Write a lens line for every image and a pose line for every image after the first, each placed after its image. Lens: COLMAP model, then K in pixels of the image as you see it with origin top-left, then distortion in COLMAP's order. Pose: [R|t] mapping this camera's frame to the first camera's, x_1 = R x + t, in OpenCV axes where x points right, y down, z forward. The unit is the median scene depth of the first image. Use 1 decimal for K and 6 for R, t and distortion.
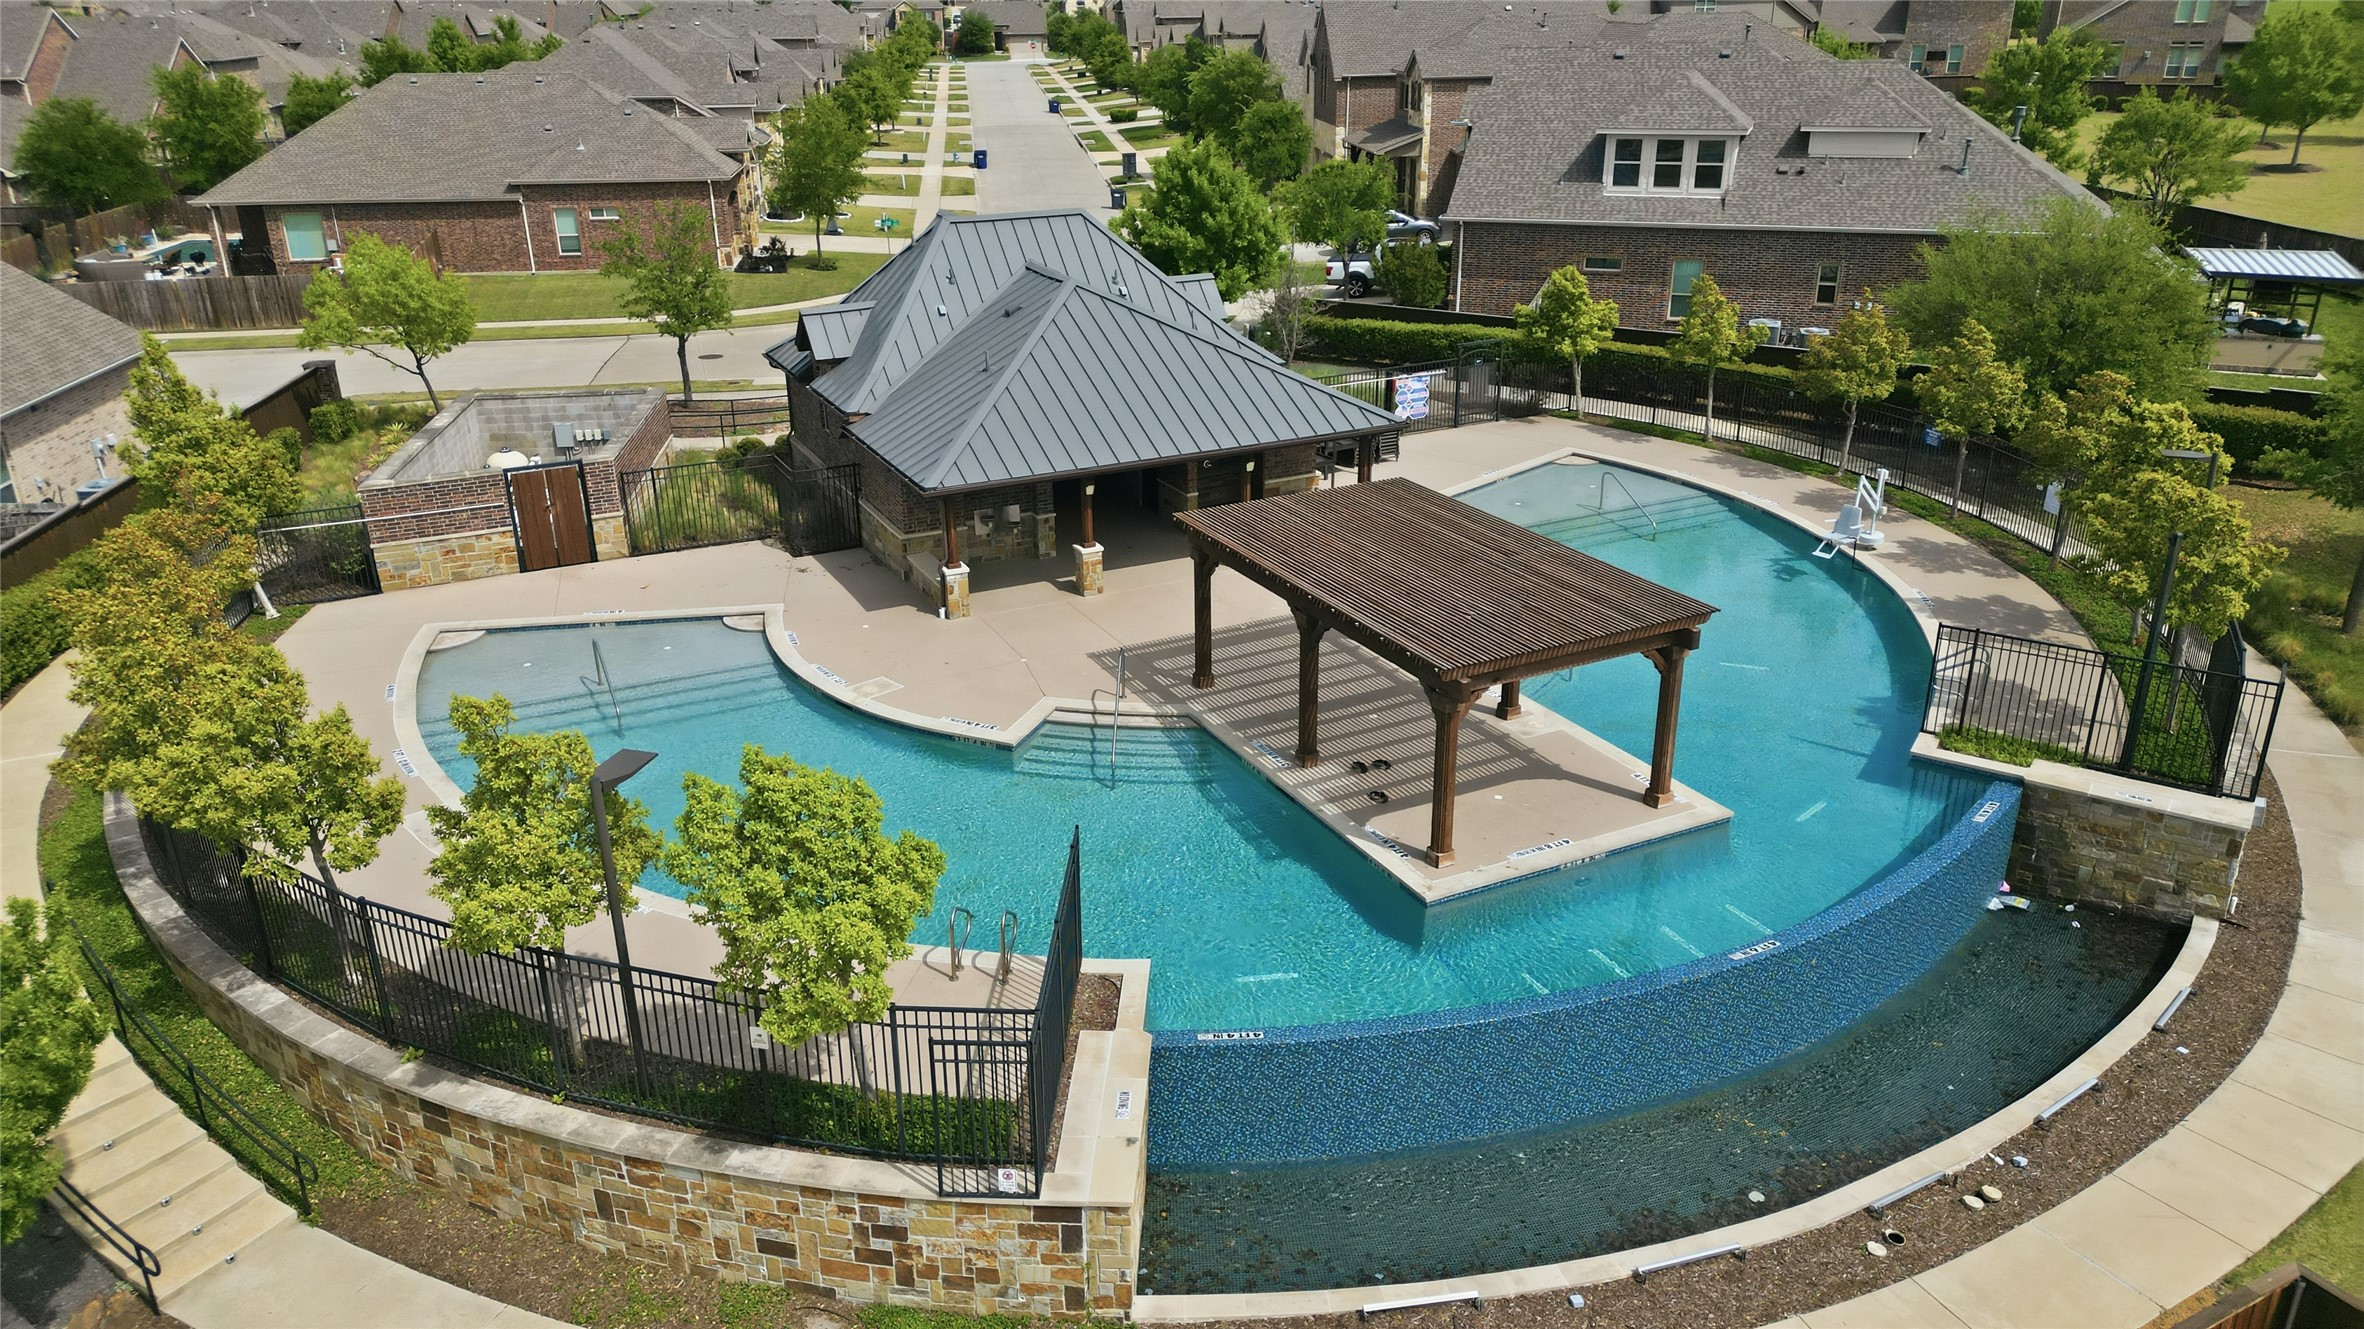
lens RADIAL K [[1654.8, 0, 1177.8], [0, 1654.8, 669.9], [0, 0, 1]] dist [0.075180, -0.072761]
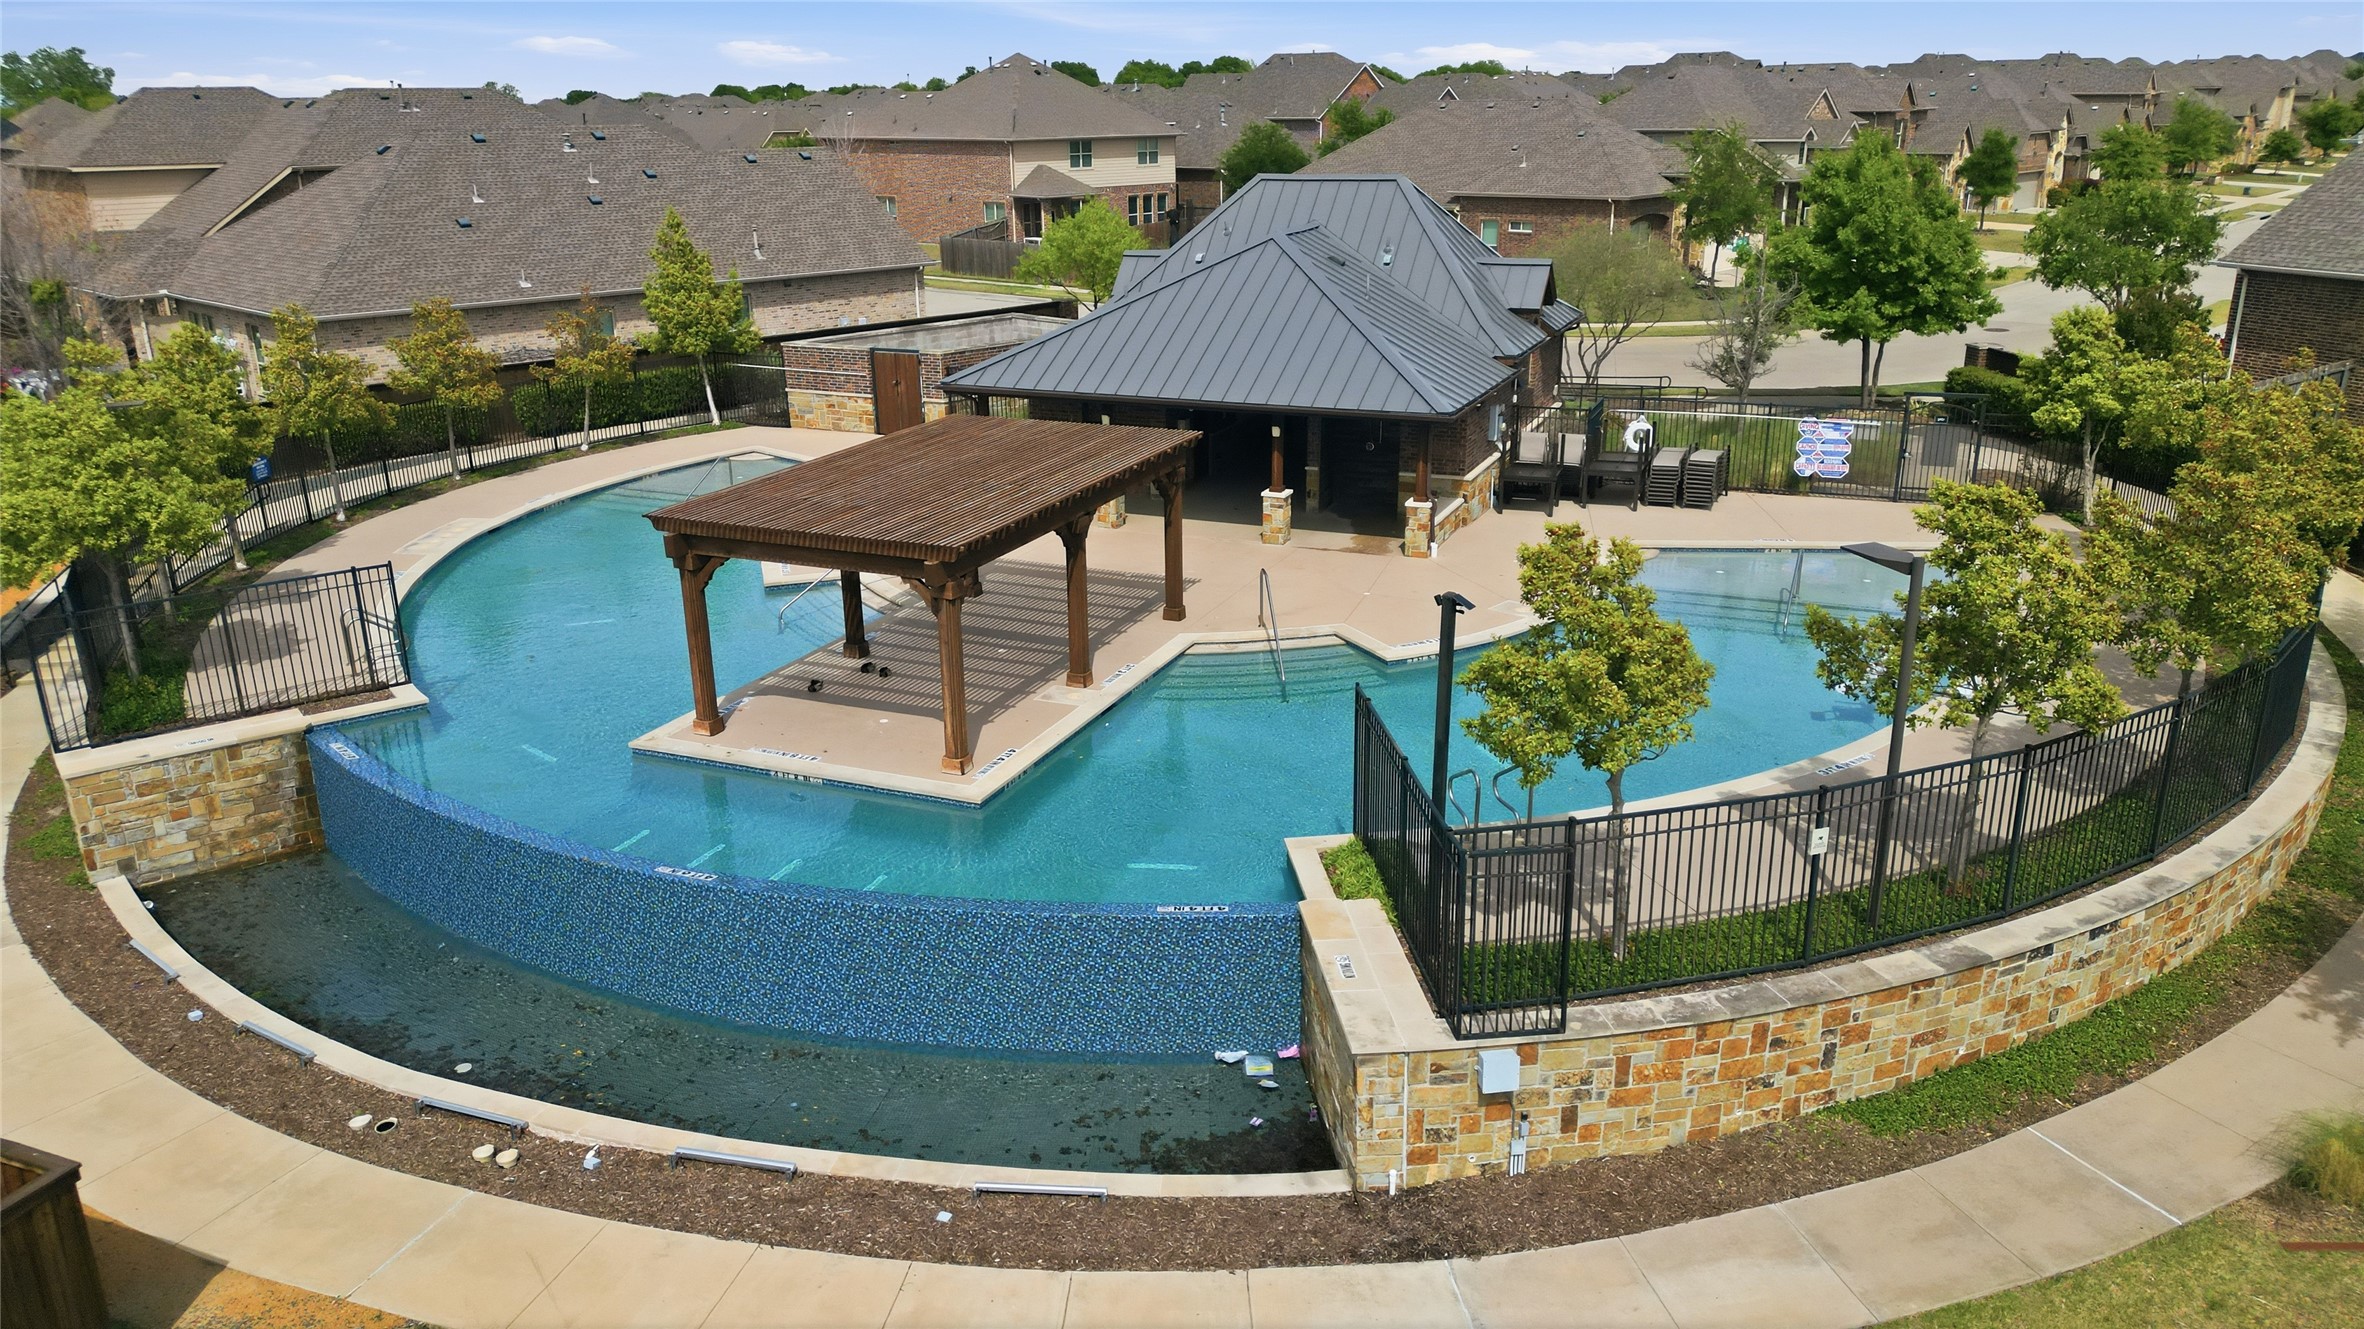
lens RADIAL K [[1654.6, 0, 1170.0], [0, 1654.6, 664.9], [0, 0, 1]] dist [0.104866, -0.127827]
pose [[0.641858, 0.249452, -0.725115, 0.703101], [-0.287259, 0.954971, 0.074251, -0.049950], [0.710985, 0.160637, 0.684613, 0.342699]]
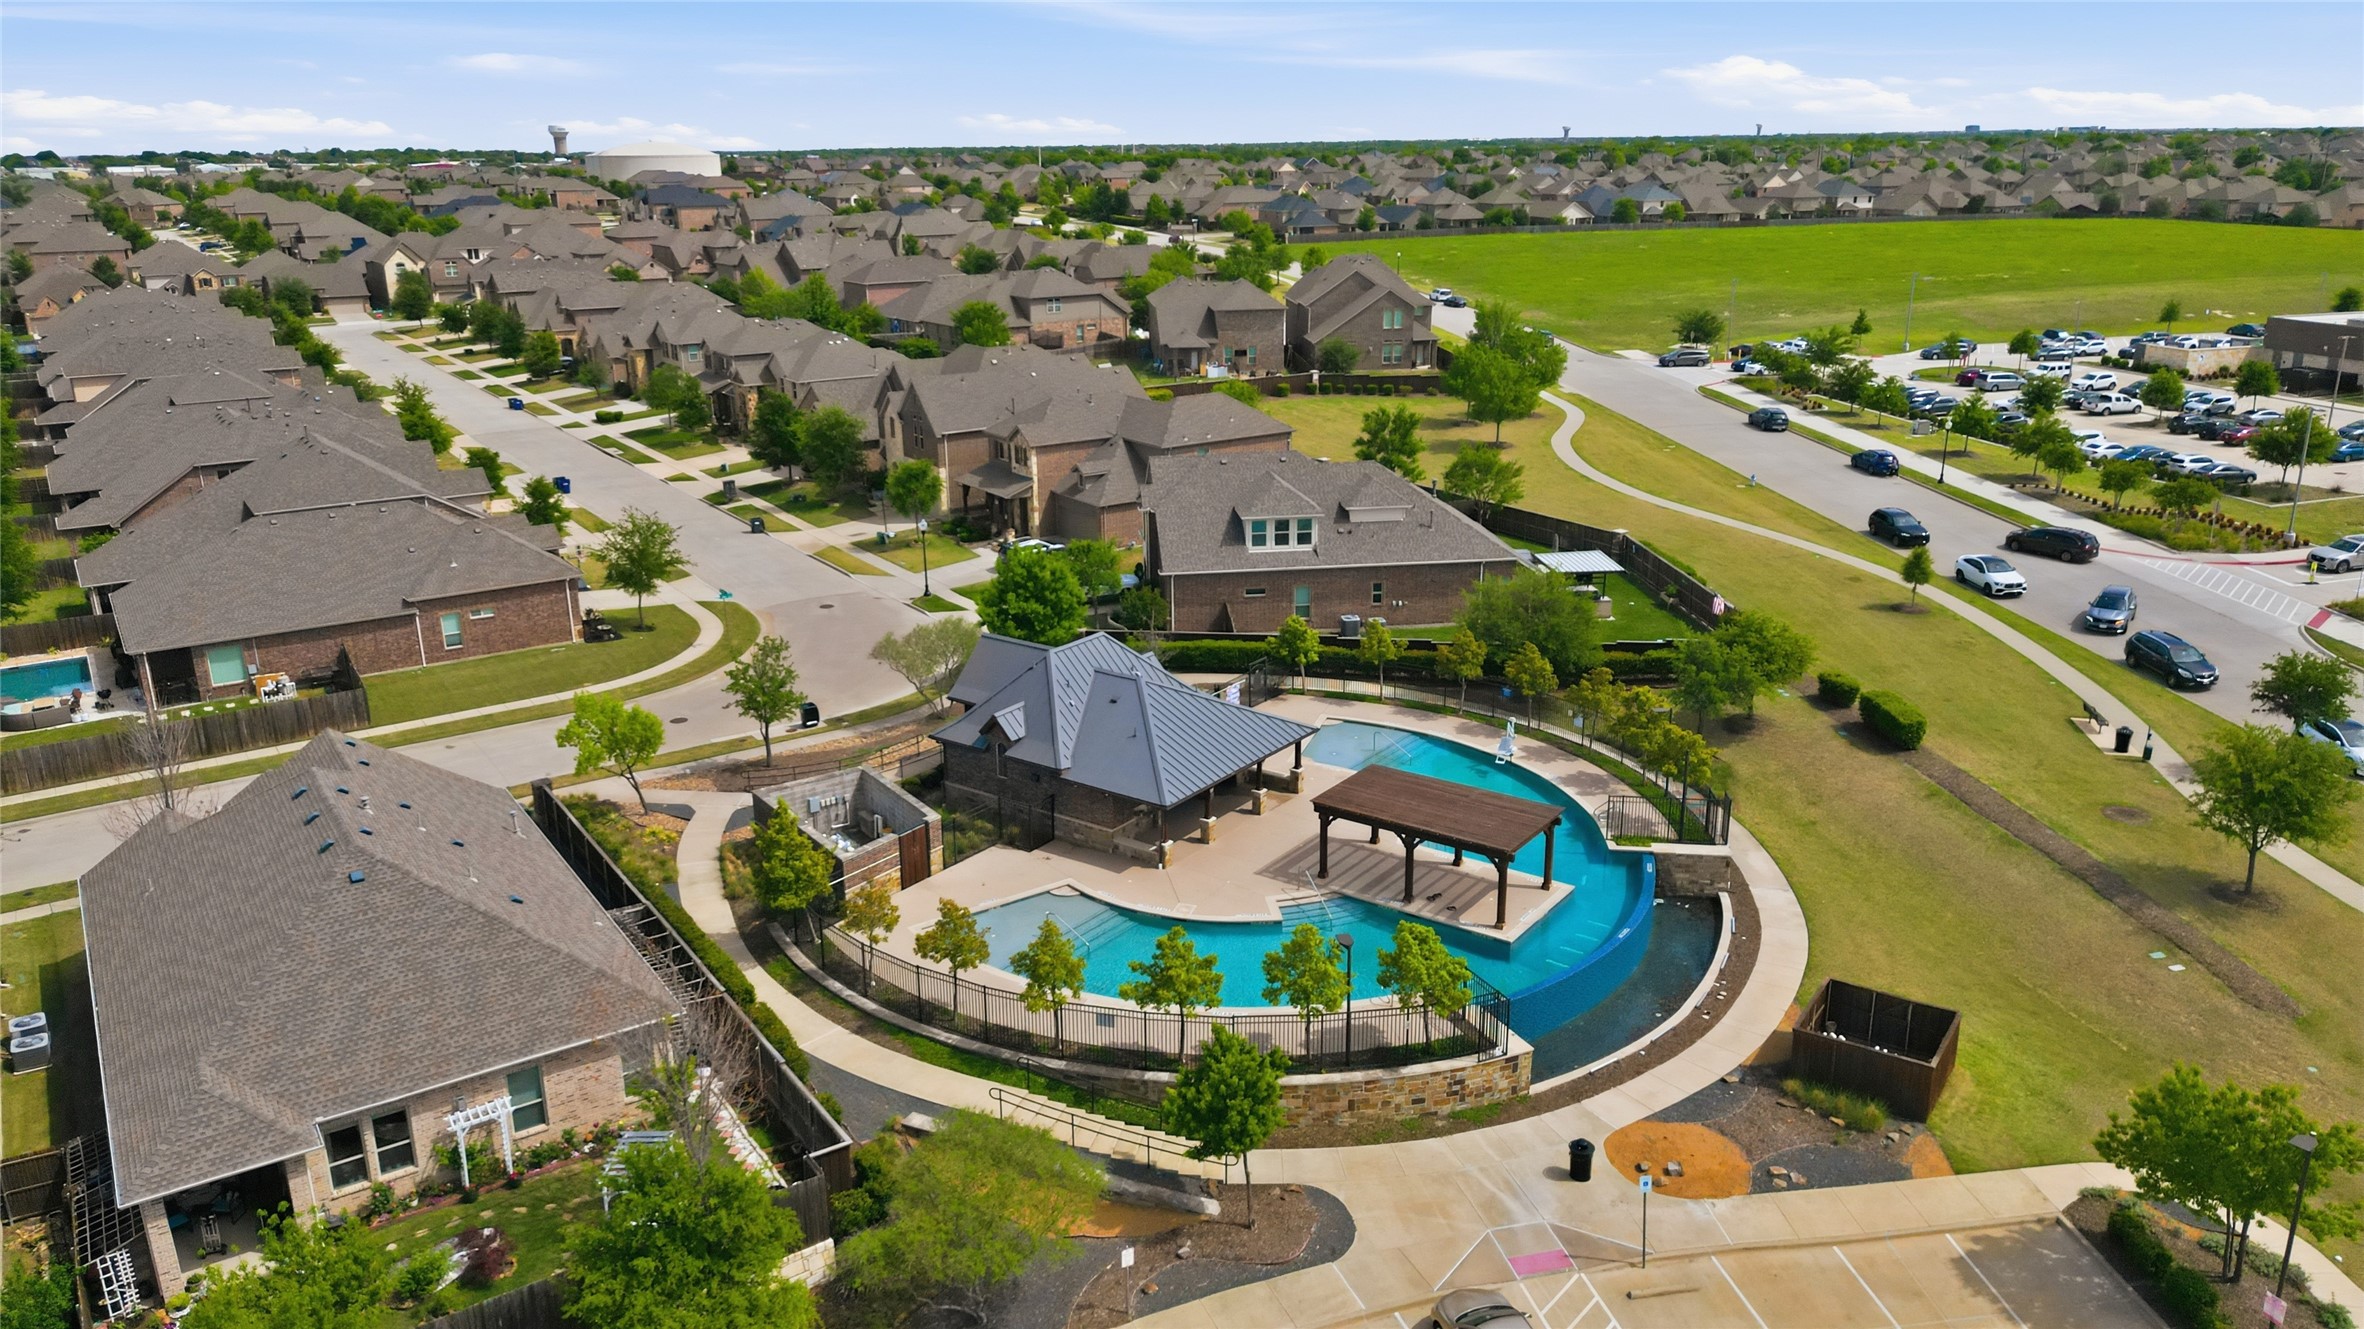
lens RADIAL K [[1654.6, 0, 1170.0], [0, 1654.6, 664.9], [0, 0, 1]] dist [0.104866, -0.127827]
pose [[0.890408, -0.136048, 0.434355, -0.889681], [0.175455, 0.983127, -0.051740, -0.155565], [-0.419987, 0.122280, 0.899254, -0.737409]]
